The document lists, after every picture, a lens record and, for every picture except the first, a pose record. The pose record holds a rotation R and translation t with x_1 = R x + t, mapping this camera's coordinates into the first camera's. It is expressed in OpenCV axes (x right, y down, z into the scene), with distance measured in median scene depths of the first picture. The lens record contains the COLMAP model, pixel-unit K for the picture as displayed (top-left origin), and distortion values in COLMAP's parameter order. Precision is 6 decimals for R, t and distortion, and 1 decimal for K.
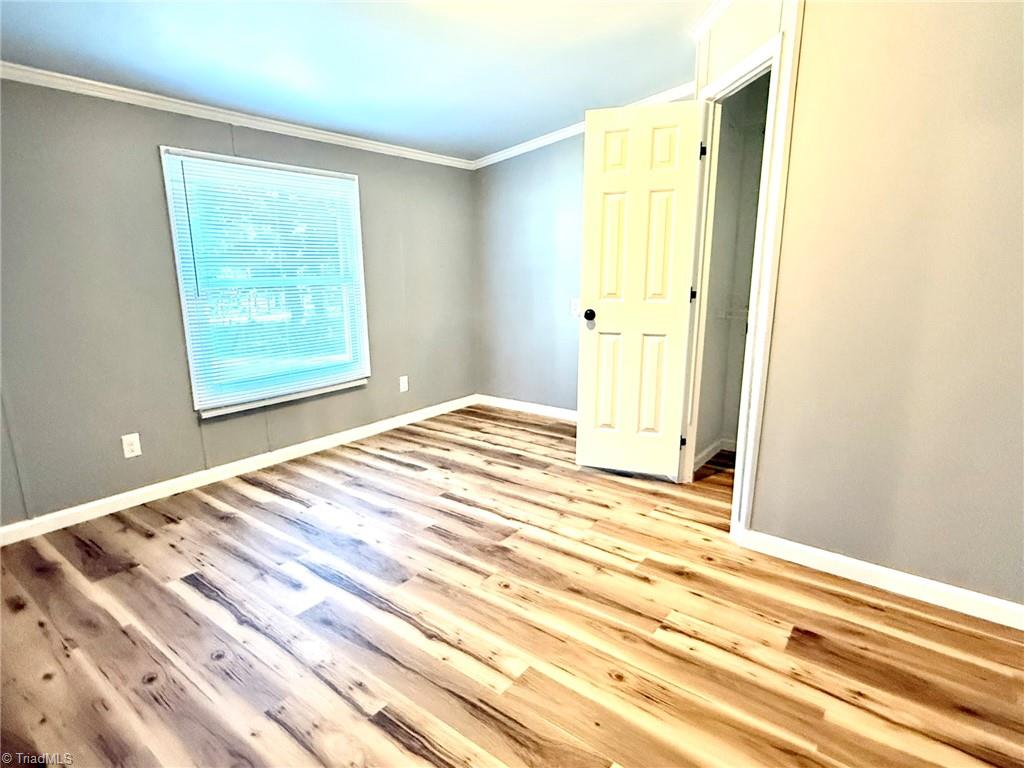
lens RADIAL K [[544.2, 0, 512.0], [0, 544.2, 384.0], [0, 0, 1]] dist [0.001947, 0.000532]
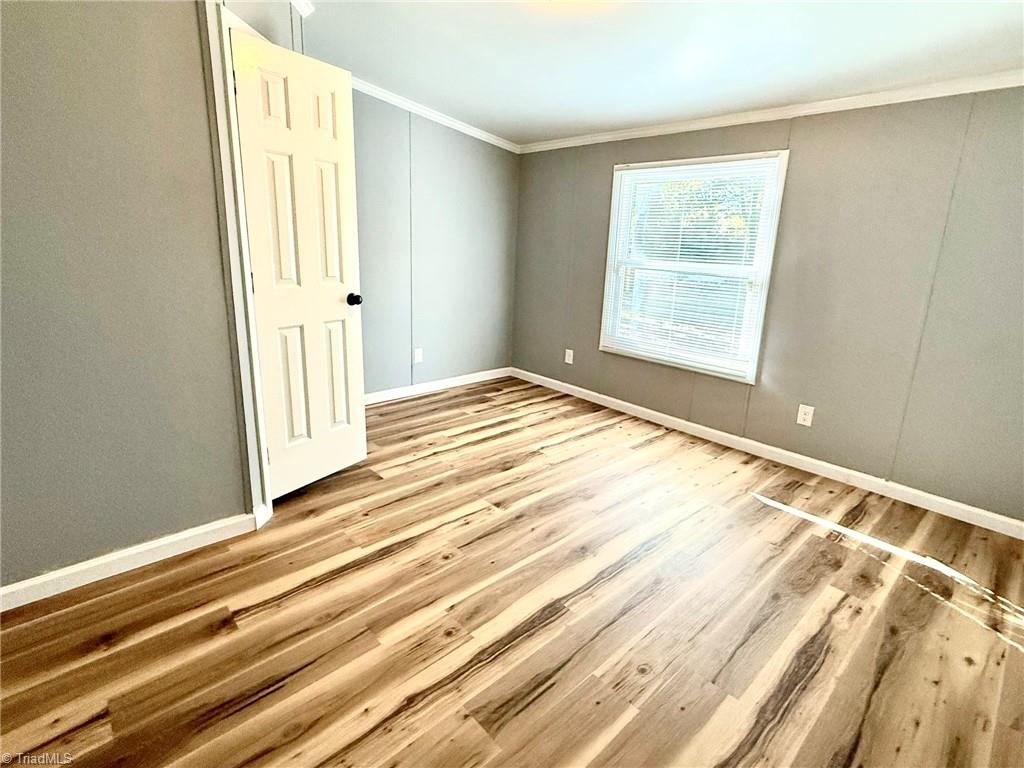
lens RADIAL K [[500.9, 0, 509.6], [0, 500.9, 388.4], [0, 0, 1]] dist [0.000287, 0.000269]
pose [[-0.186114, 0.270979, -0.944422, 0.674138], [-0.250211, 0.916453, 0.312262, -0.190777], [0.950135, 0.294421, -0.102763, 0.833384]]
